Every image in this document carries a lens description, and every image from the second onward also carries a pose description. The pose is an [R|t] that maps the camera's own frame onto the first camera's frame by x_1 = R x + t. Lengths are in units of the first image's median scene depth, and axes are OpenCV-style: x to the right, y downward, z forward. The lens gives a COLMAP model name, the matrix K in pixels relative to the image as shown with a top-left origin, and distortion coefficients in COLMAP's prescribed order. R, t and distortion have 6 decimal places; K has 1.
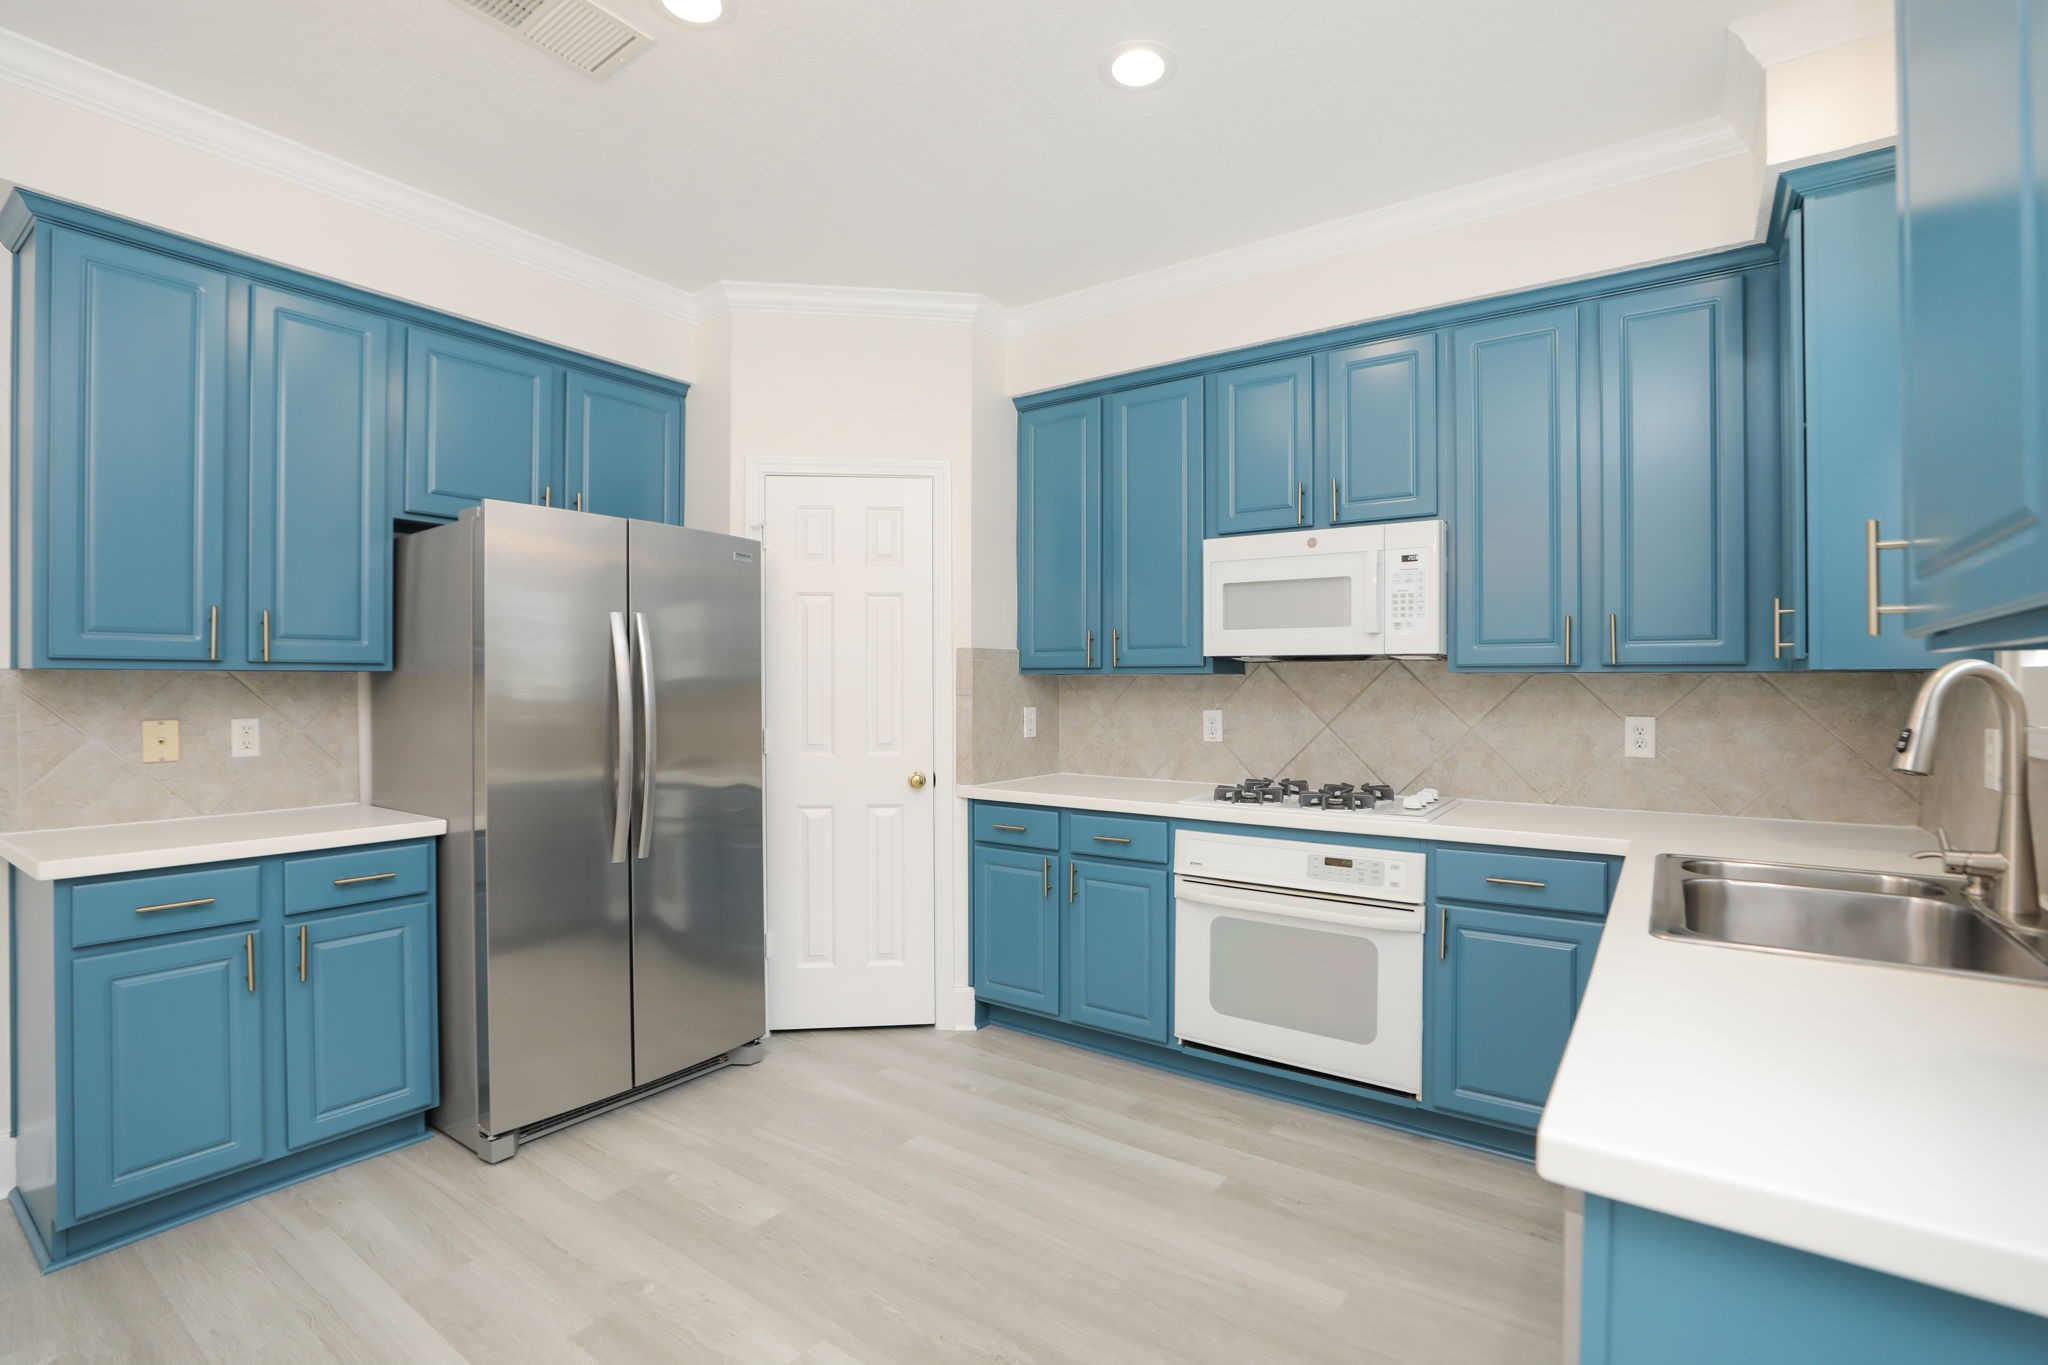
lens RADIAL K [[933.1, 0, 1022.3], [0, 933.1, 686.4], [0, 0, 1]] dist [-0.045916, 0.014327]
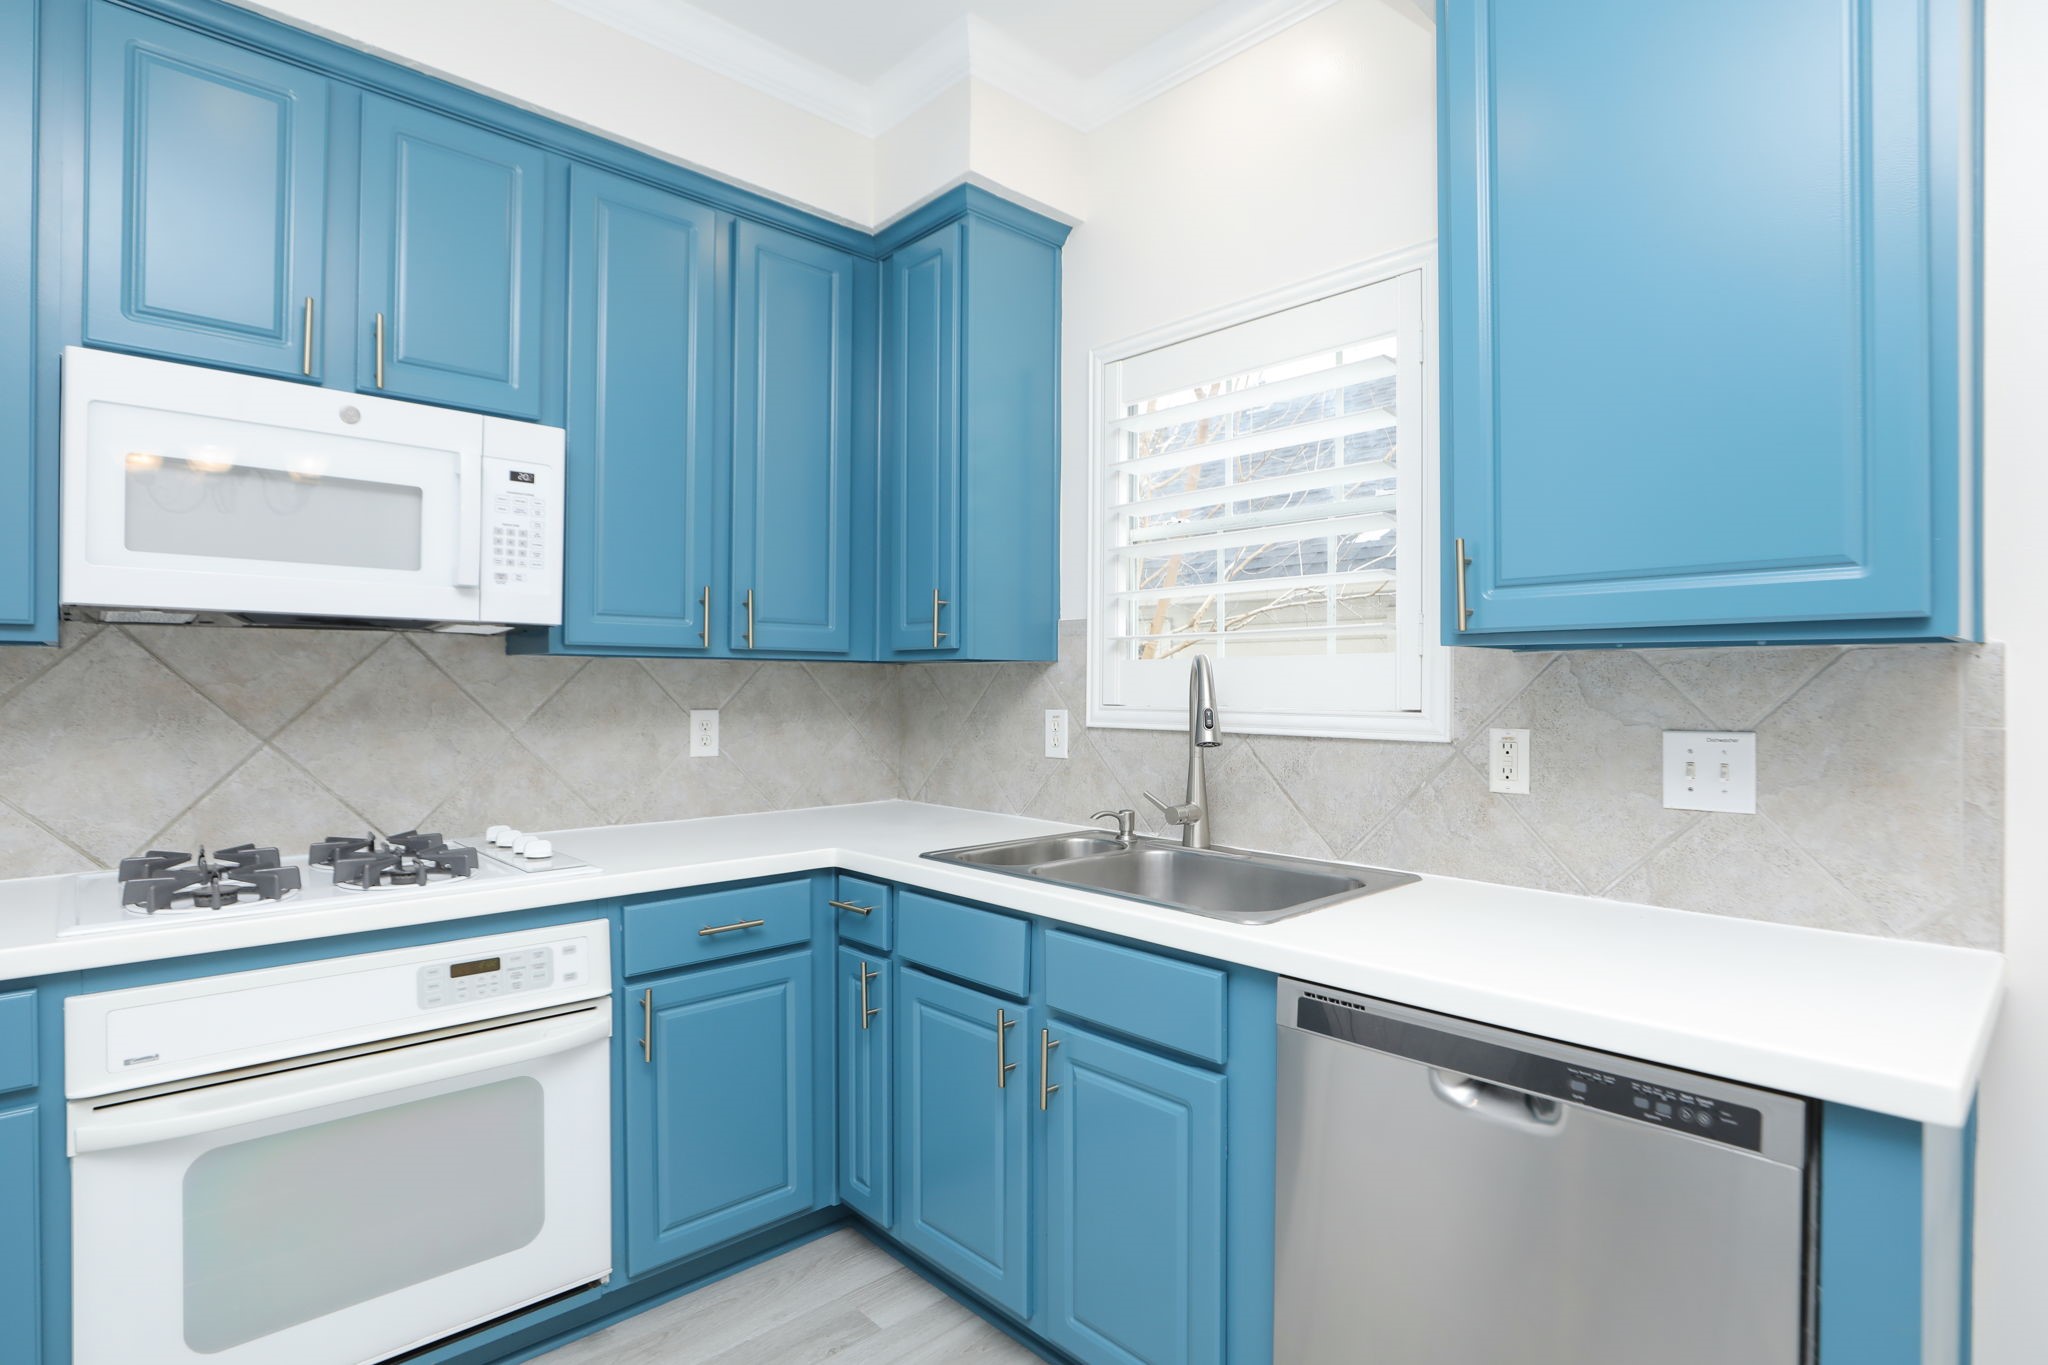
lens RADIAL K [[1016.0, 0, 1027.6], [0, 1016.0, 687.6], [0, 0, 1]] dist [-0.049550, 0.020044]
pose [[0.194636, -0.003545, 0.980869, -0.210287], [-0.001660, 0.999991, 0.003943, 0.007372], [-0.980874, -0.002395, 0.194628, 0.510977]]
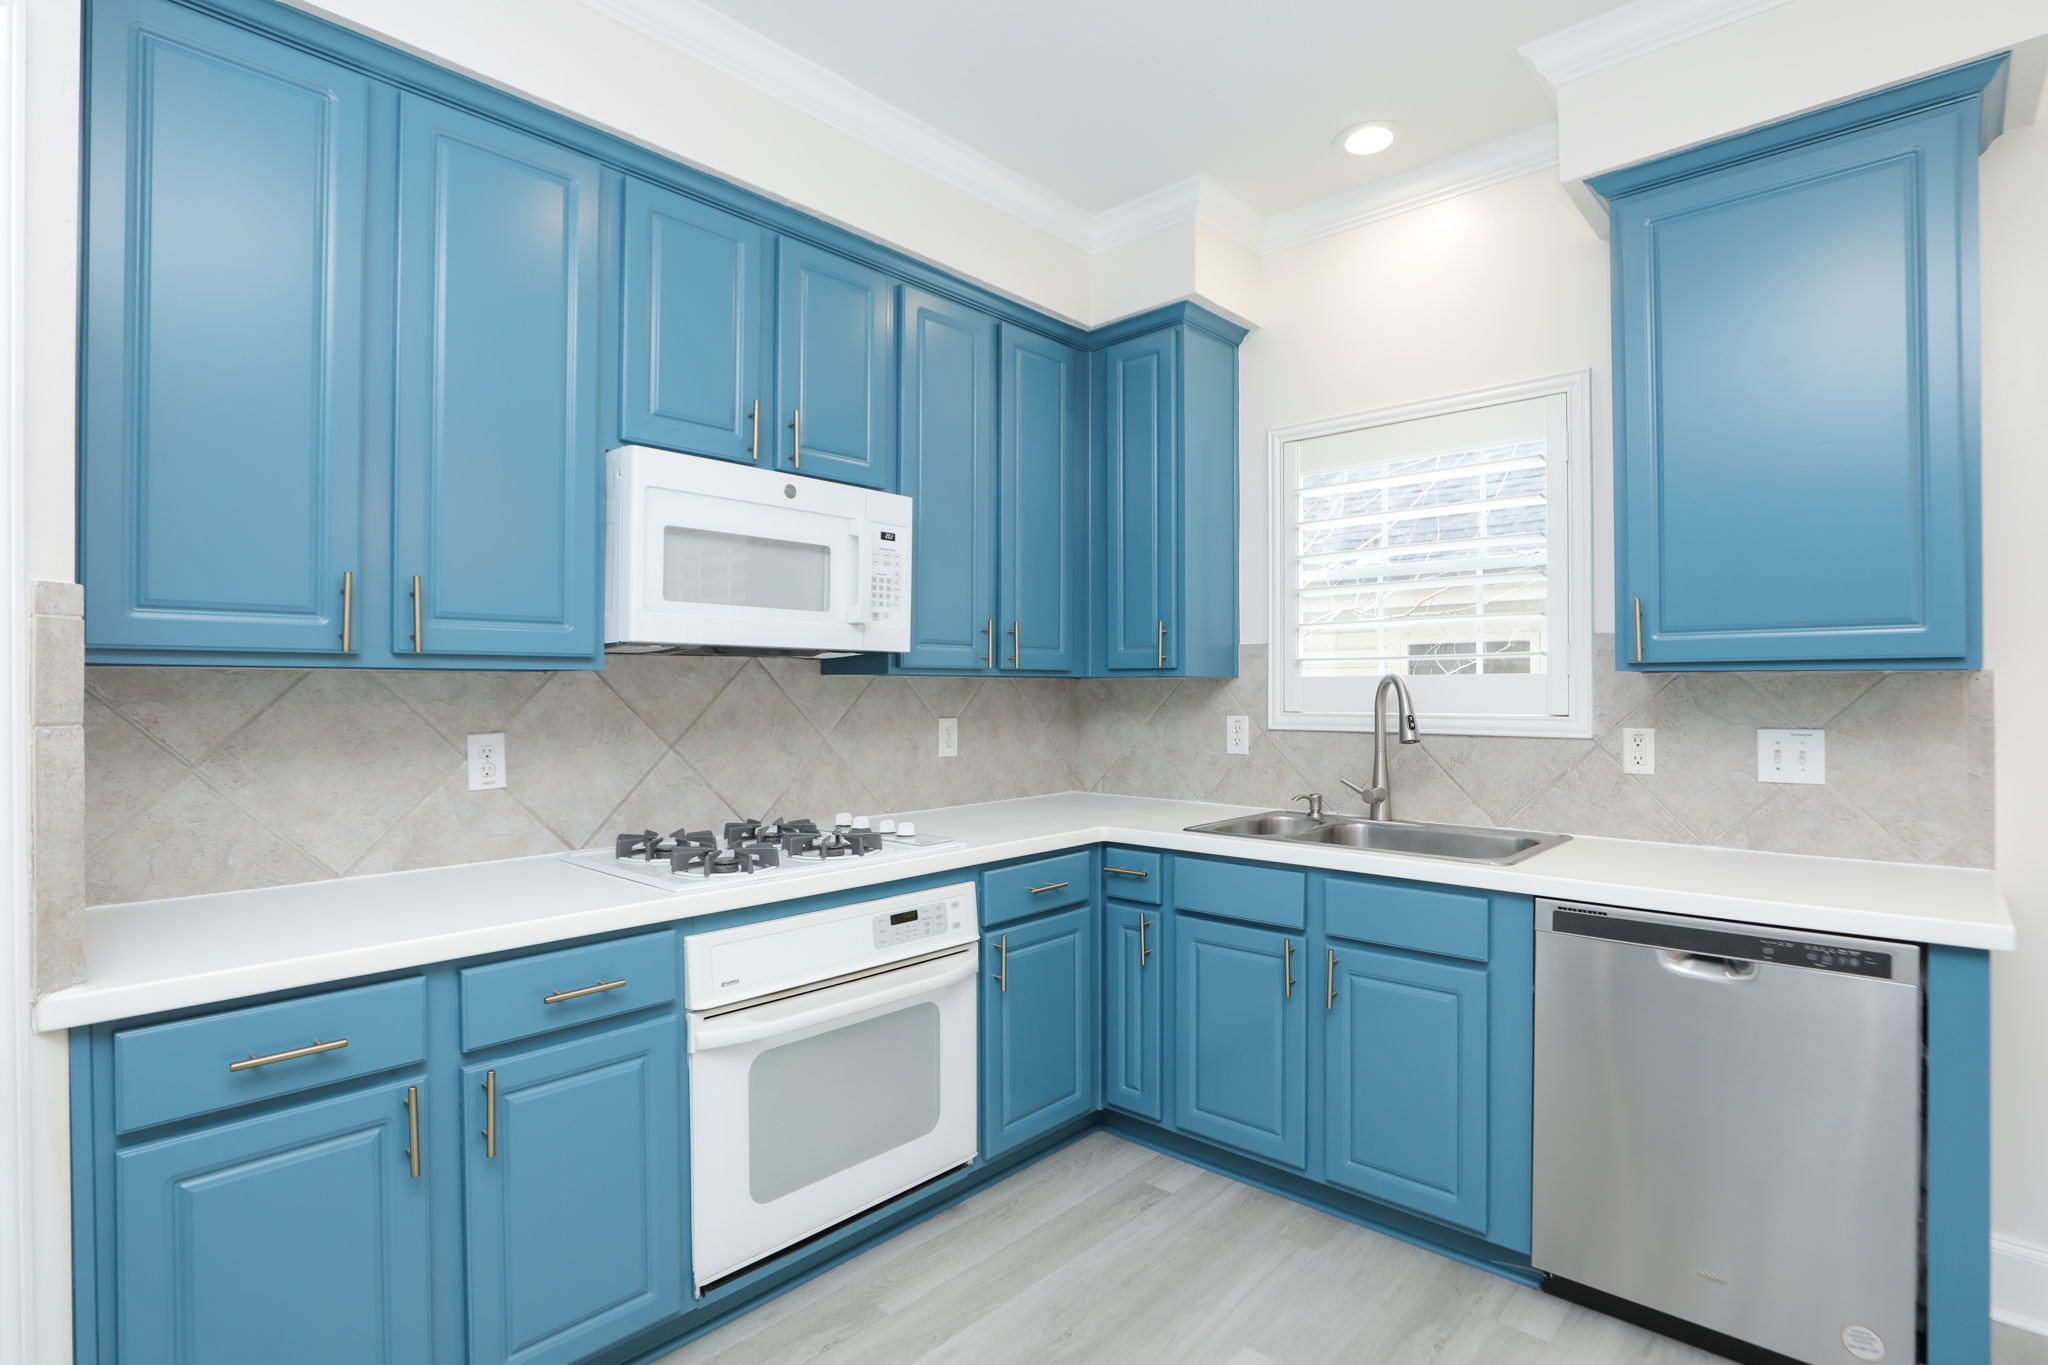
lens RADIAL K [[995.9, 0, 1027.3], [0, 995.9, 688.3], [0, 0, 1]] dist [-0.048474, 0.017603]
pose [[0.122459, -0.001708, 0.992472, -0.454948], [0.003207, 0.999994, 0.001325, -0.002688], [-0.992468, 0.003020, 0.122464, 0.768550]]
